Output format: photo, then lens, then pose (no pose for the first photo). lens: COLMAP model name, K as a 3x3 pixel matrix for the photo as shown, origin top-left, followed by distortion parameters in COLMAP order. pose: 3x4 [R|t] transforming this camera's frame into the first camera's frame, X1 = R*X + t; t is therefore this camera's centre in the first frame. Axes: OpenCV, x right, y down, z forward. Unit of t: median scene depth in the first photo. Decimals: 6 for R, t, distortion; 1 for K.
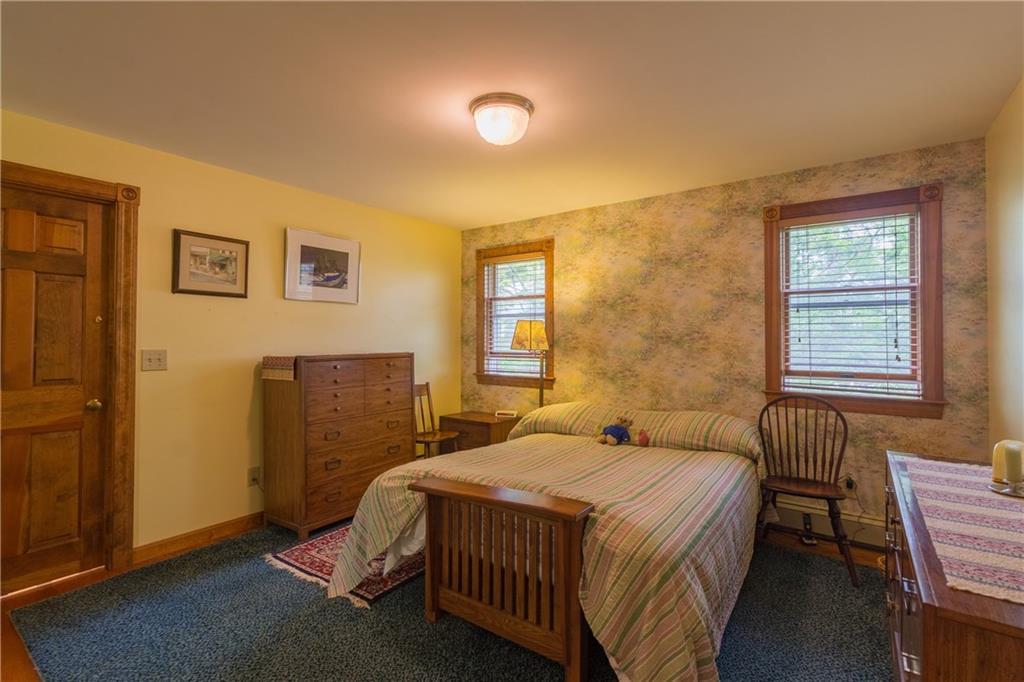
lens RADIAL K [[474.2, 0, 514.5], [0, 474.2, 332.2], [0, 0, 1]] dist [0.001815, 0.000393]
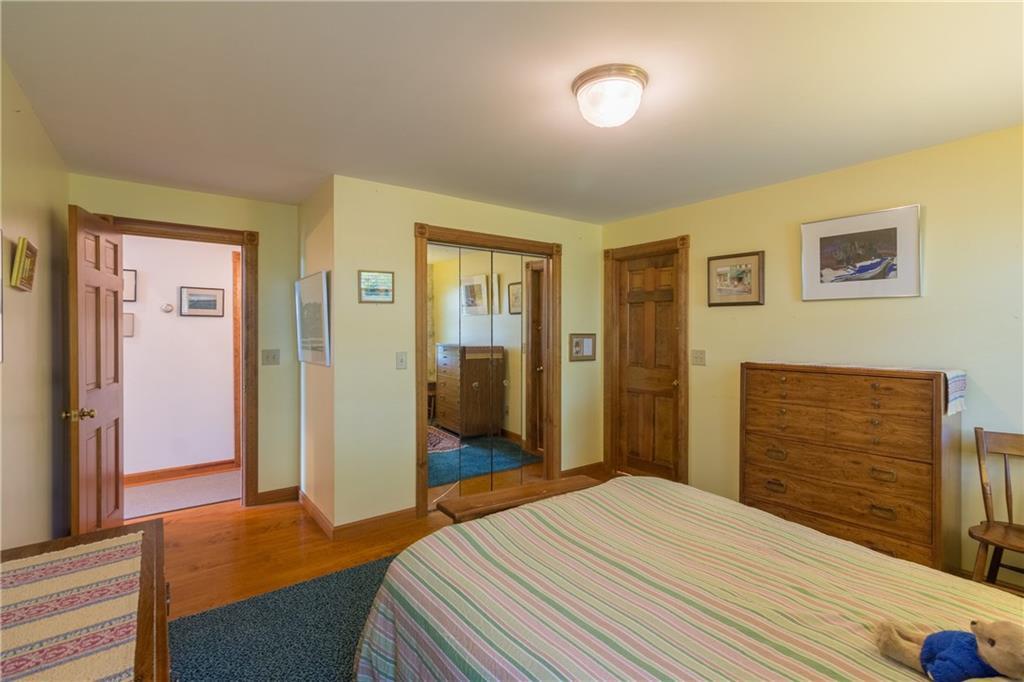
lens RADIAL K [[474.2, 0, 514.5], [0, 474.2, 332.2], [0, 0, 1]] dist [0.001815, 0.000393]
pose [[-0.288266, 0.000787, -0.957550, 0.616522], [0.007060, 0.999974, -0.001303, -0.014013], [0.957524, -0.007136, -0.288264, 0.790360]]
